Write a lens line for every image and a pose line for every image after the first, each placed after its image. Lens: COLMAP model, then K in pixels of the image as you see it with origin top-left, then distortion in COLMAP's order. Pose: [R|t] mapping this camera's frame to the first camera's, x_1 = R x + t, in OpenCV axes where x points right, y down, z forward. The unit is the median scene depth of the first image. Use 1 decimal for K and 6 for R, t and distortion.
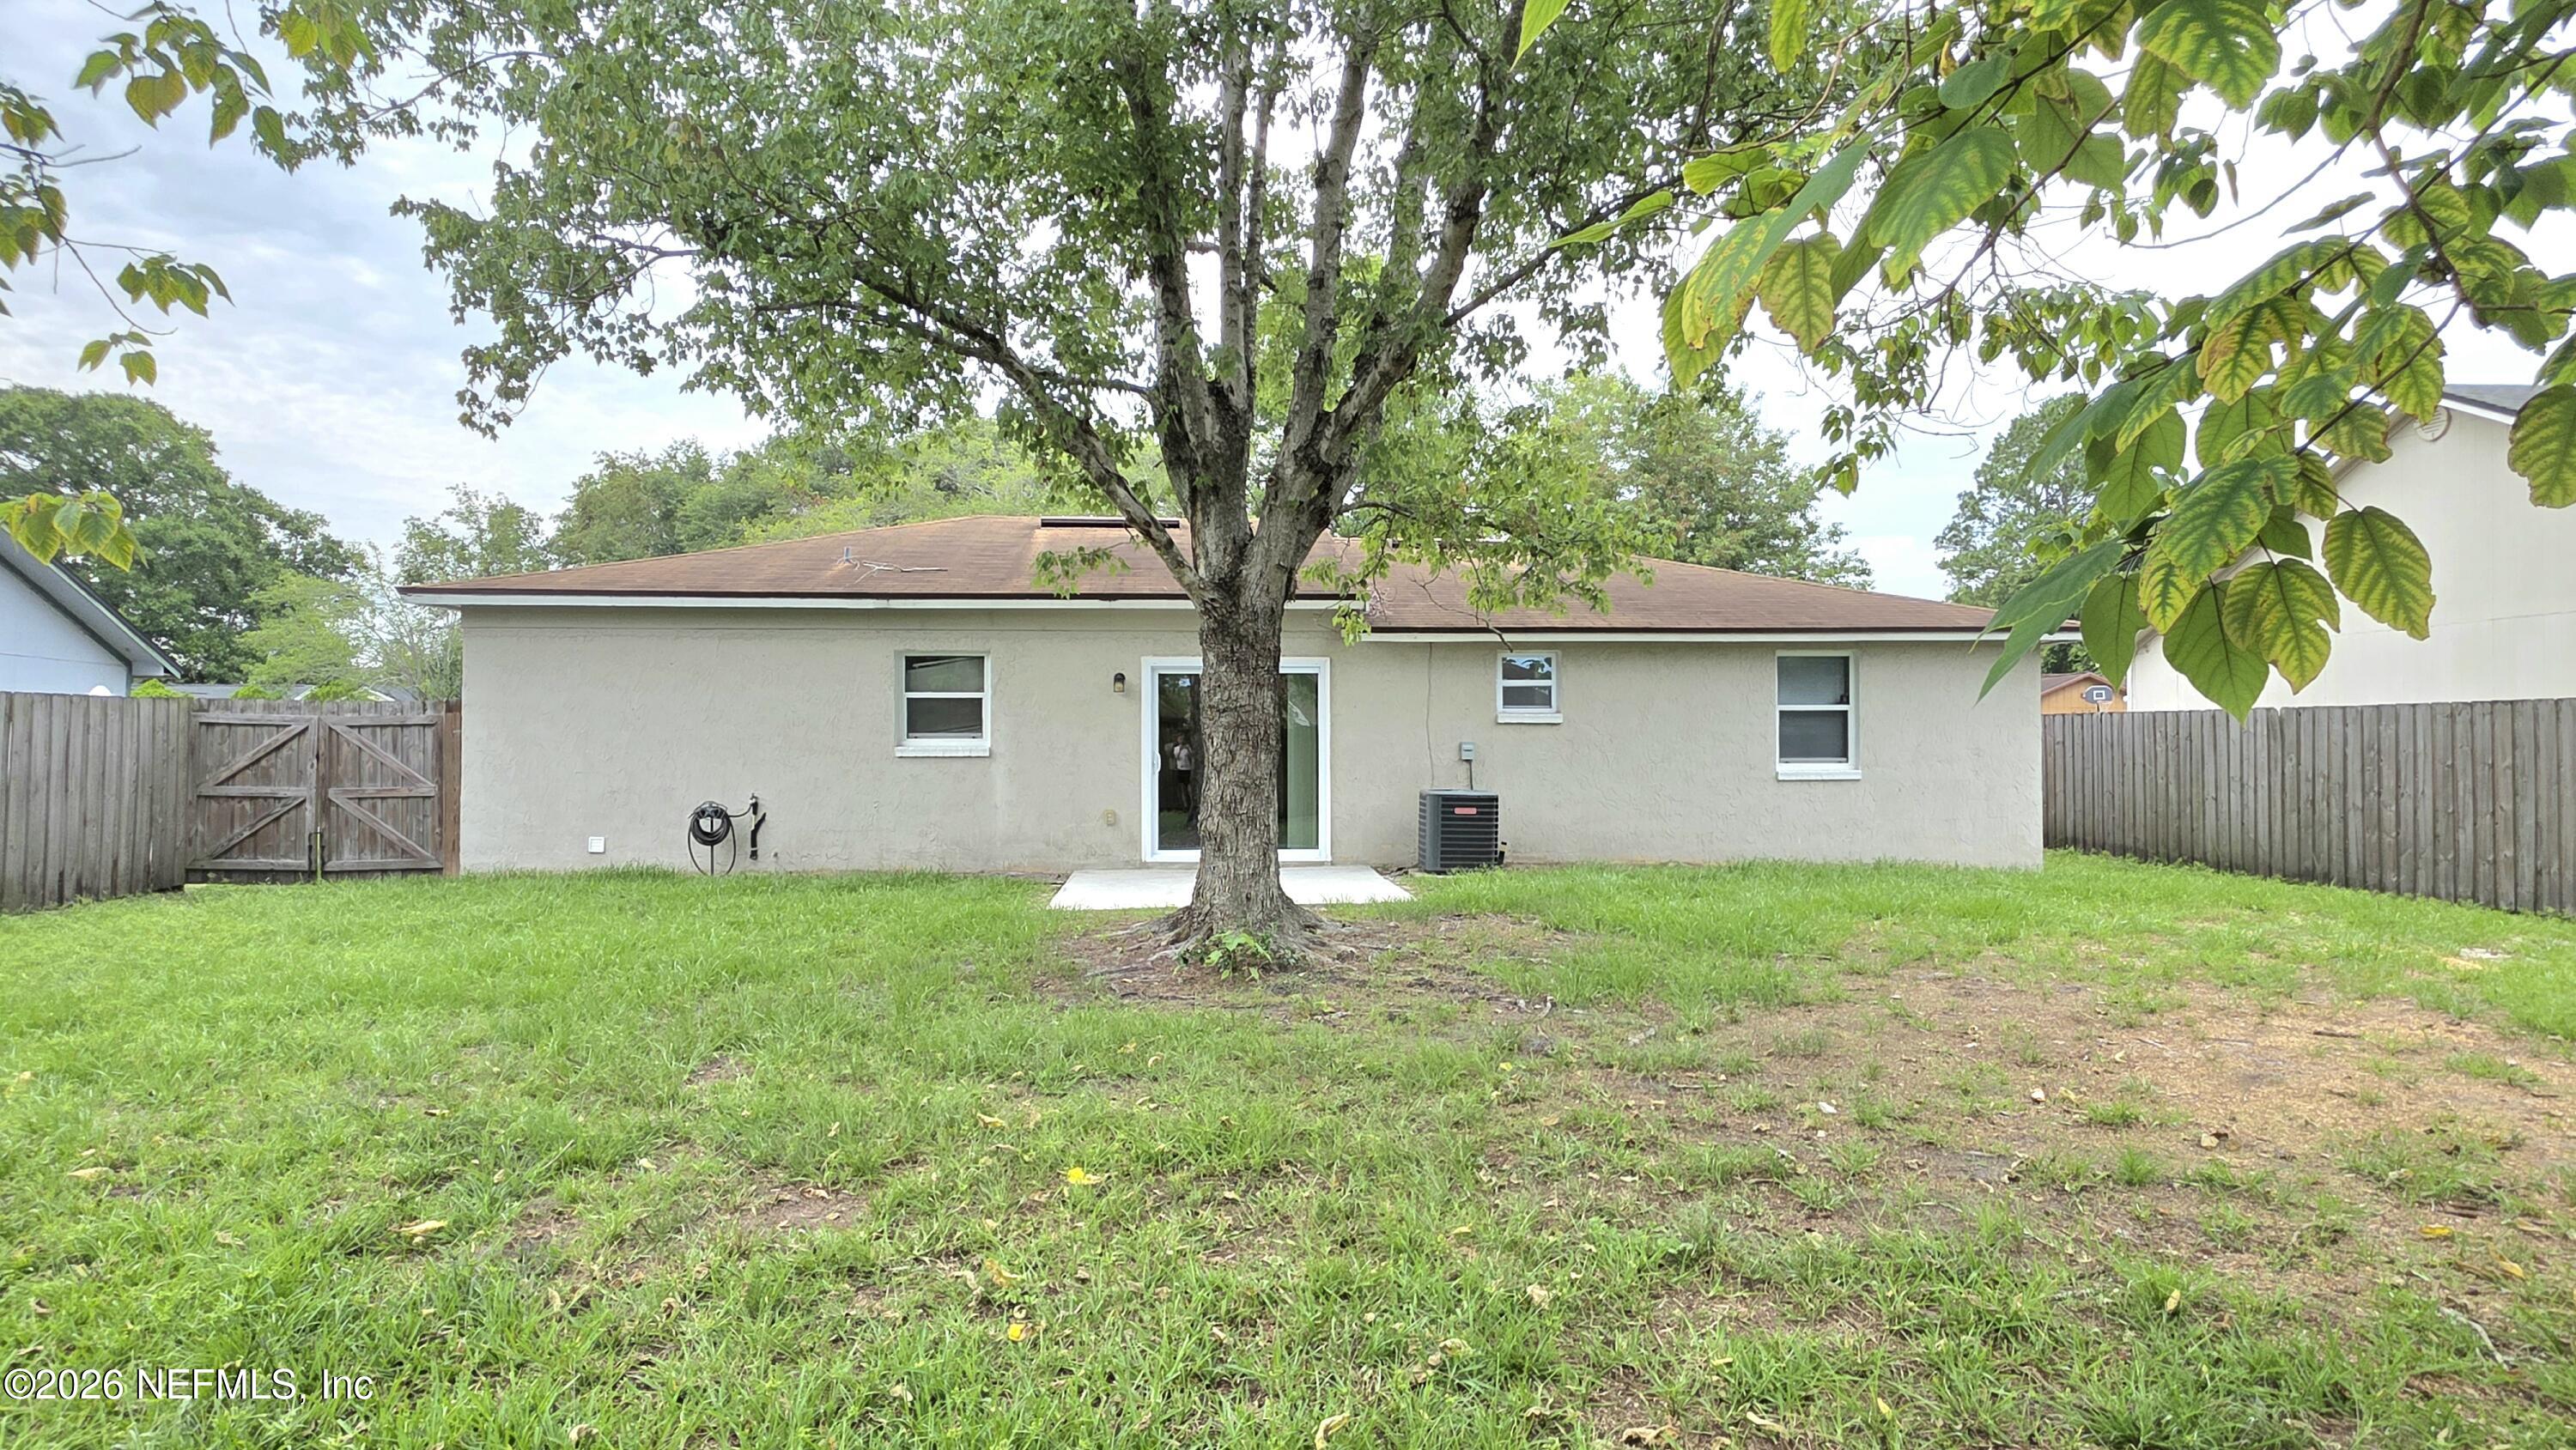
lens RADIAL K [[1359.8, 0, 1288.0], [0, 1359.8, 725.0], [0, 0, 1]] dist [0.000952, 0.000274]
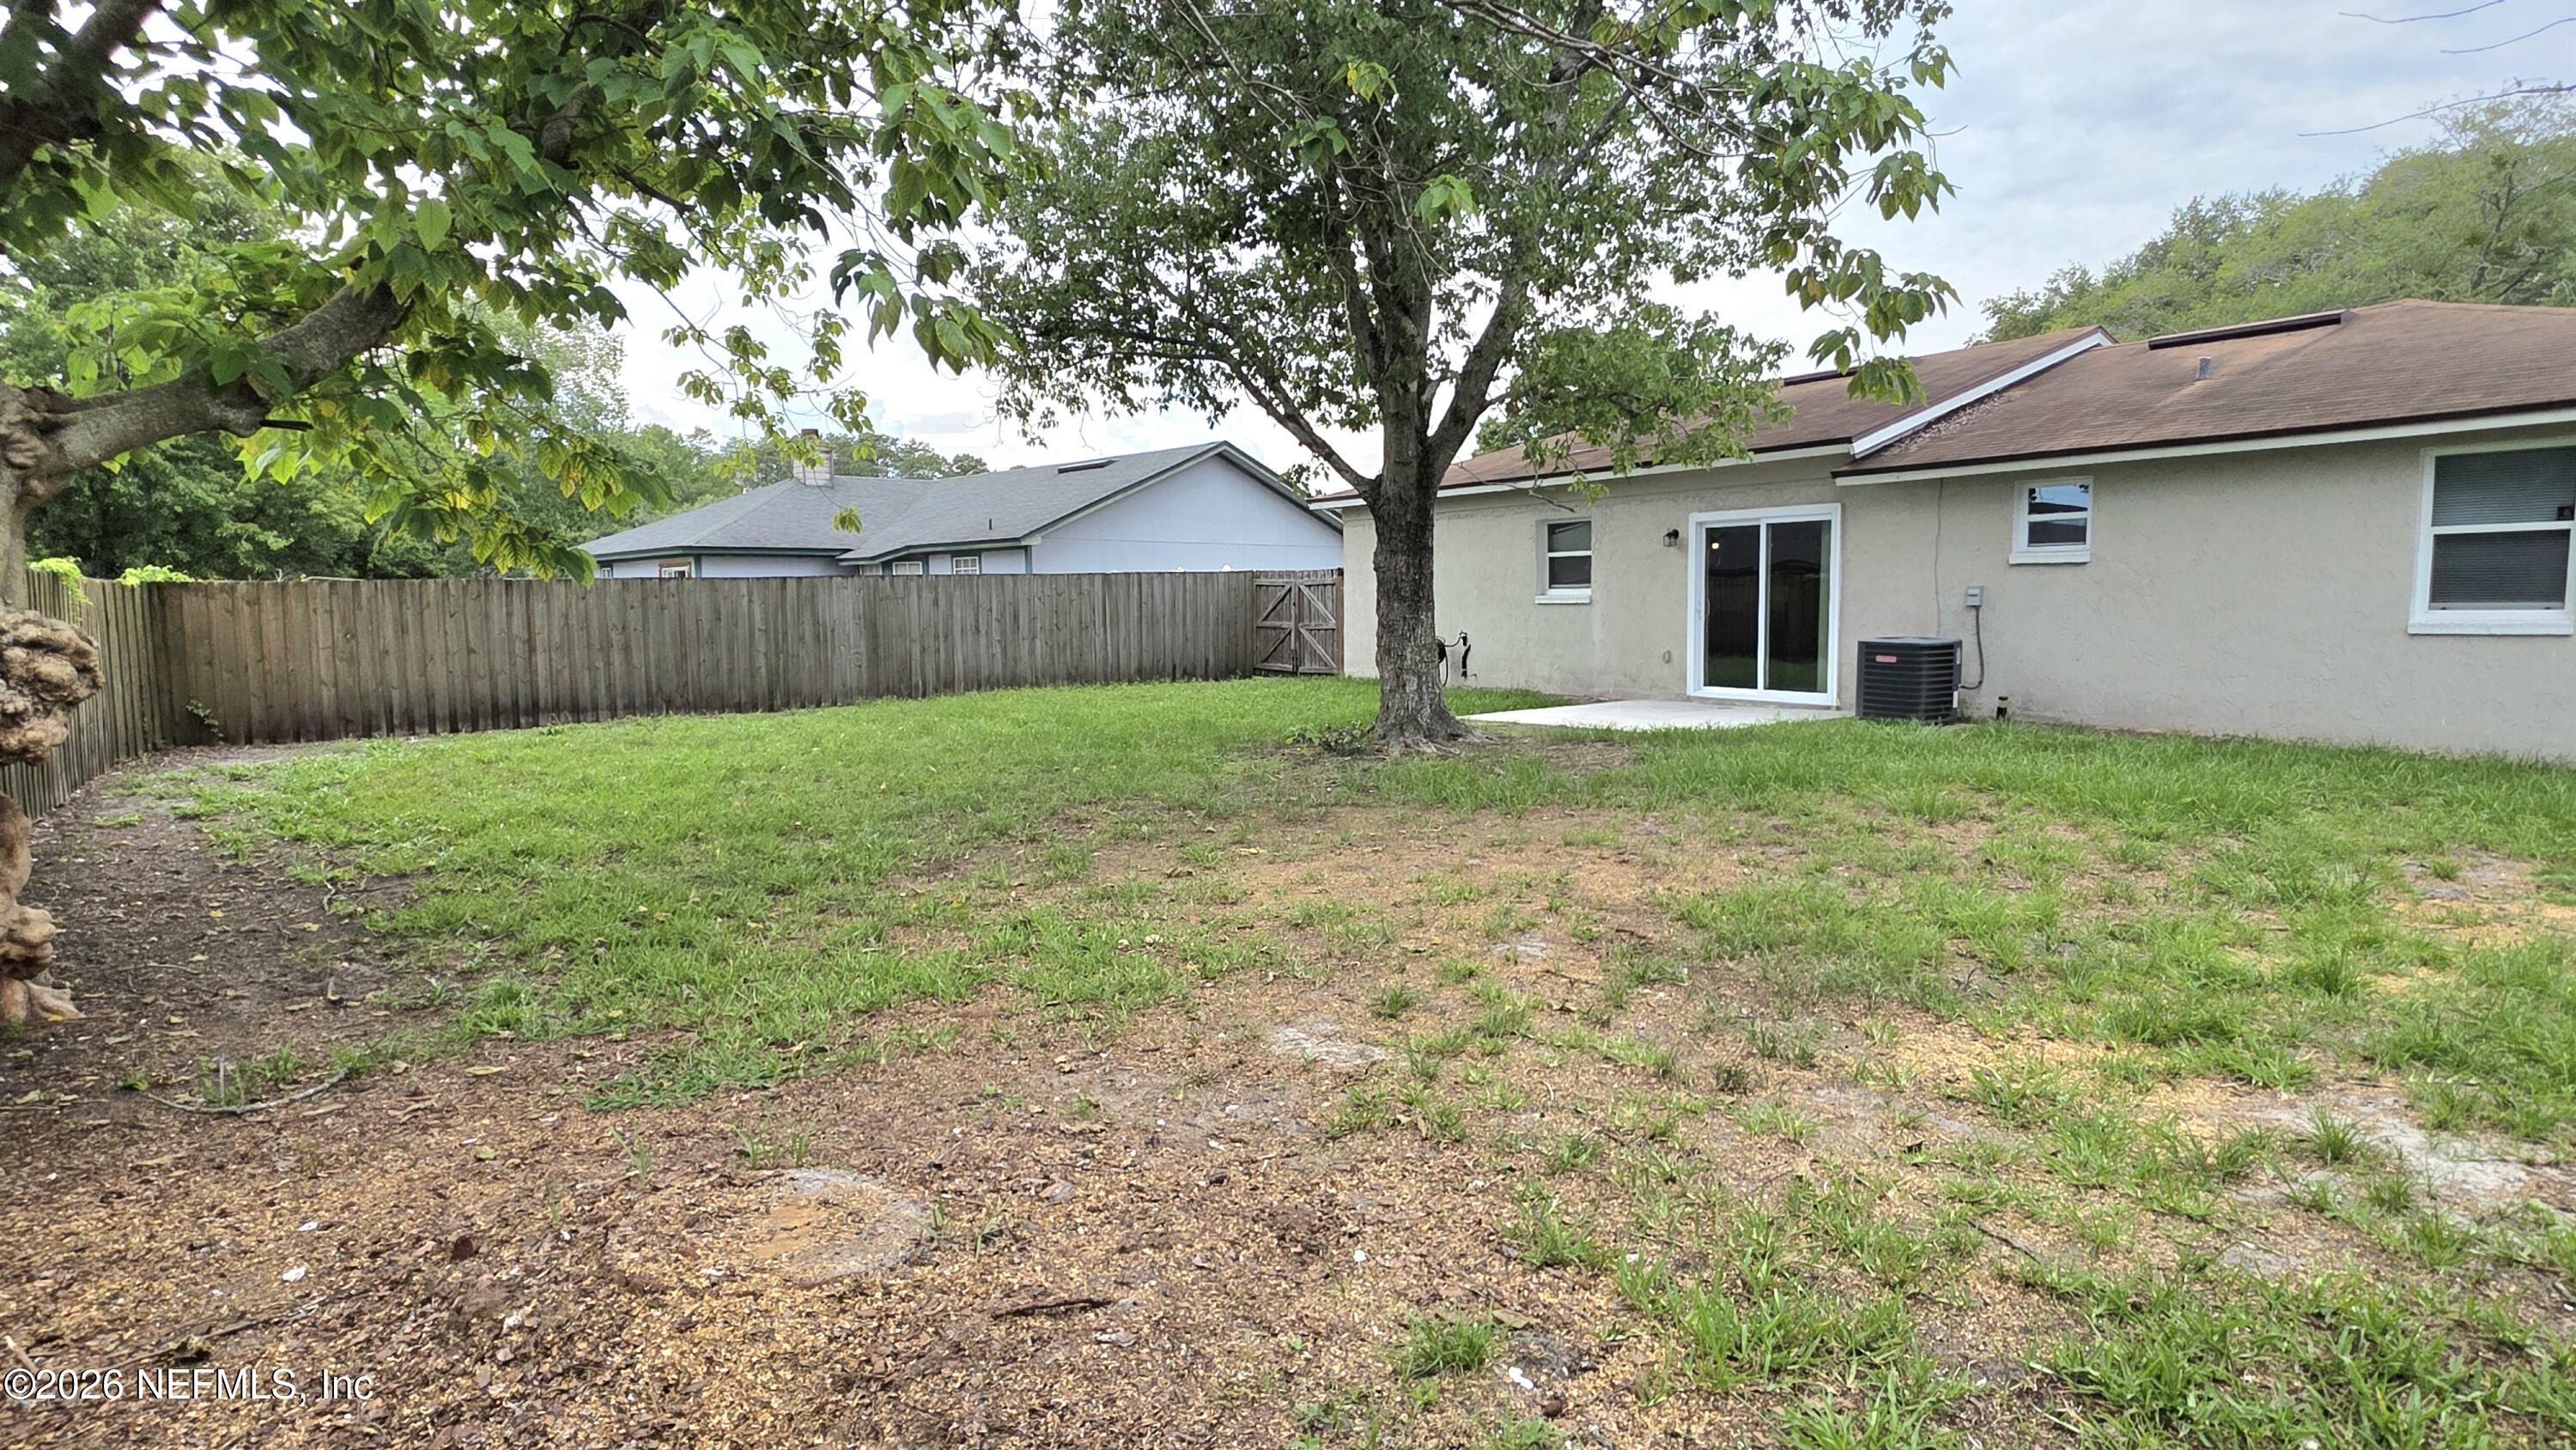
lens RADIAL K [[1359.8, 0, 1288.0], [0, 1359.8, 725.0], [0, 0, 1]] dist [0.000952, 0.000274]
pose [[0.501705, 0.074739, -0.861804, 0.718563], [0.024916, 0.994599, 0.100760, 0.001672], [0.864680, -0.072025, 0.497133, 0.138239]]
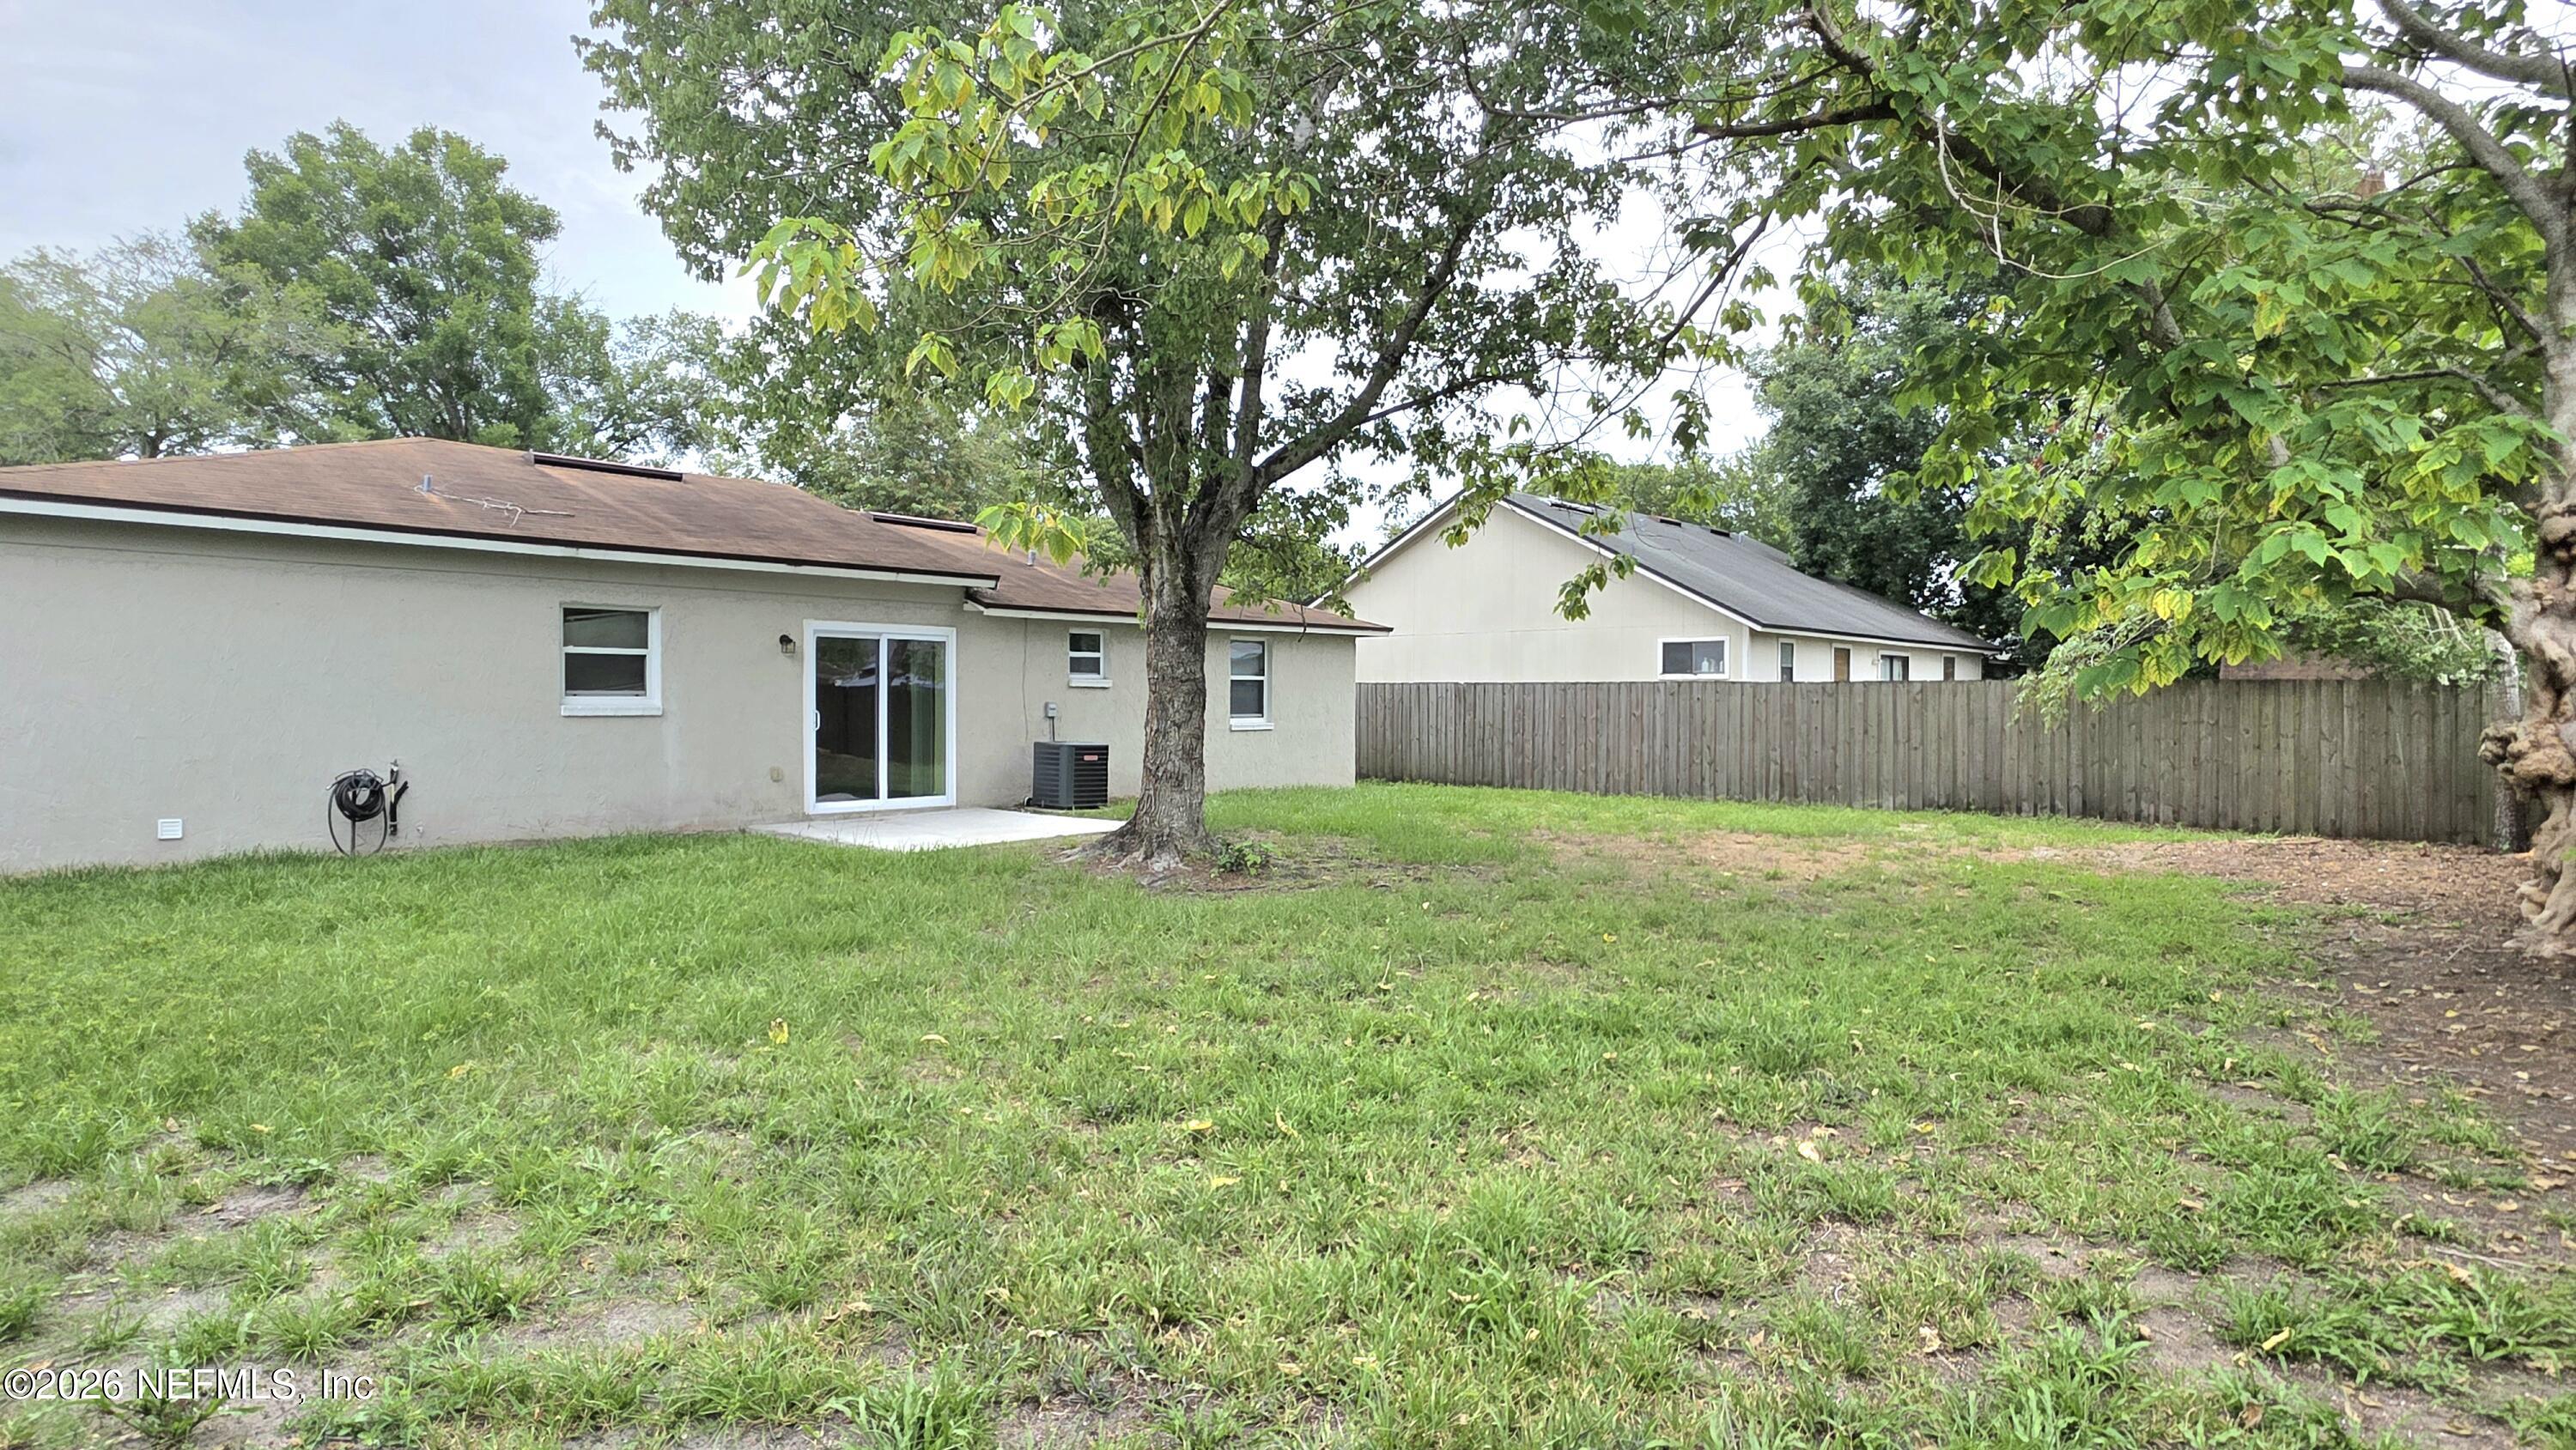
lens RADIAL K [[1359.8, 0, 1288.0], [0, 1359.8, 725.0], [0, 0, 1]] dist [0.000952, 0.000274]
pose [[0.715921, -0.008495, 0.698129, -0.580920], [-0.015857, 0.999470, 0.028422, -0.005039], [-0.698001, -0.031418, 0.715407, -0.018007]]
